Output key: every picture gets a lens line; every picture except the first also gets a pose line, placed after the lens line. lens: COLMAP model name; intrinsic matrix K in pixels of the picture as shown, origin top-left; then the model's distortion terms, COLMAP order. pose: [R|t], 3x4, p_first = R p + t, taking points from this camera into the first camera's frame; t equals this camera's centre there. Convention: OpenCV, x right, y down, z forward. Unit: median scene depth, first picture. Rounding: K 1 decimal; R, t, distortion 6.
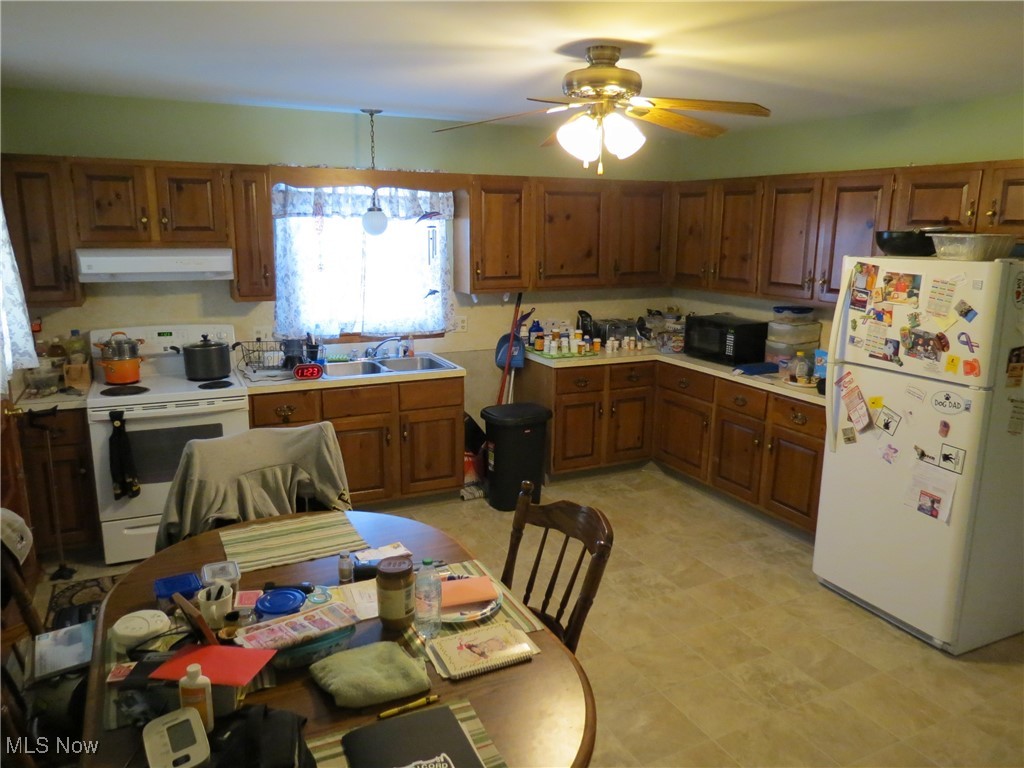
lens RADIAL K [[732.1, 0, 511.7], [0, 732.1, 383.1], [0, 0, 1]] dist [-0.001379, -0.003867]
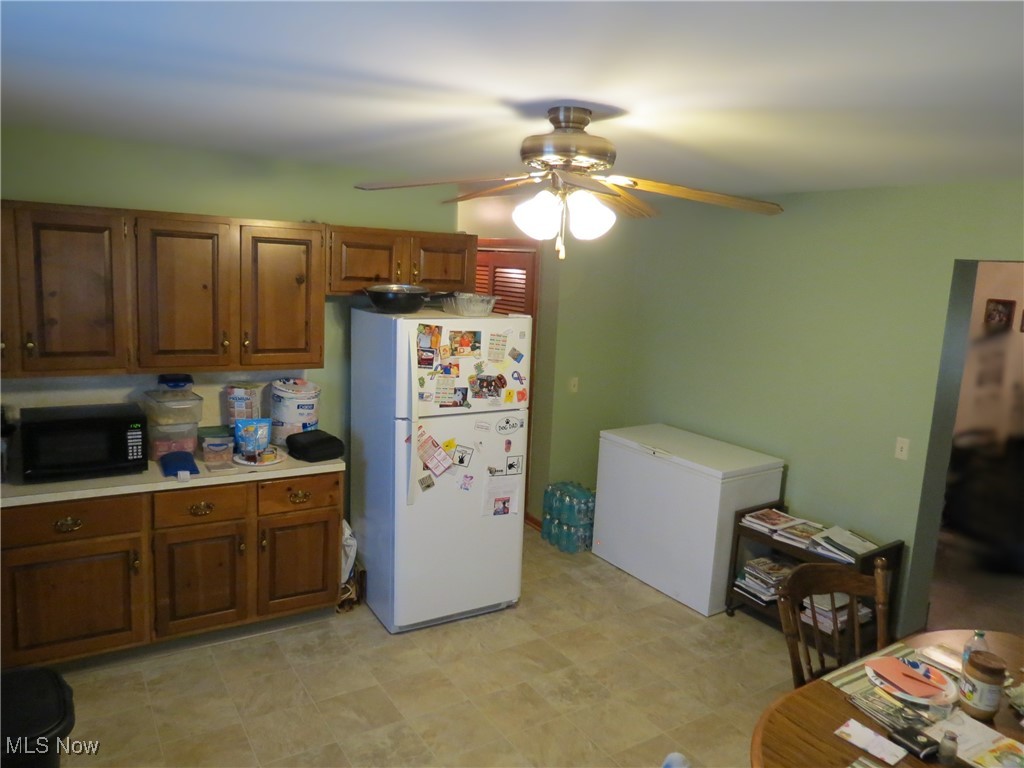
lens RADIAL K [[748.5, 0, 511.5], [0, 748.5, 382.4], [0, 0, 1]] dist [-0.032348, -0.000829]
pose [[-0.121080, -0.185346, 0.975185, -0.651548], [0.154564, 0.966910, 0.202964, -0.299826], [-0.980535, 0.175303, -0.088426, 1.039233]]
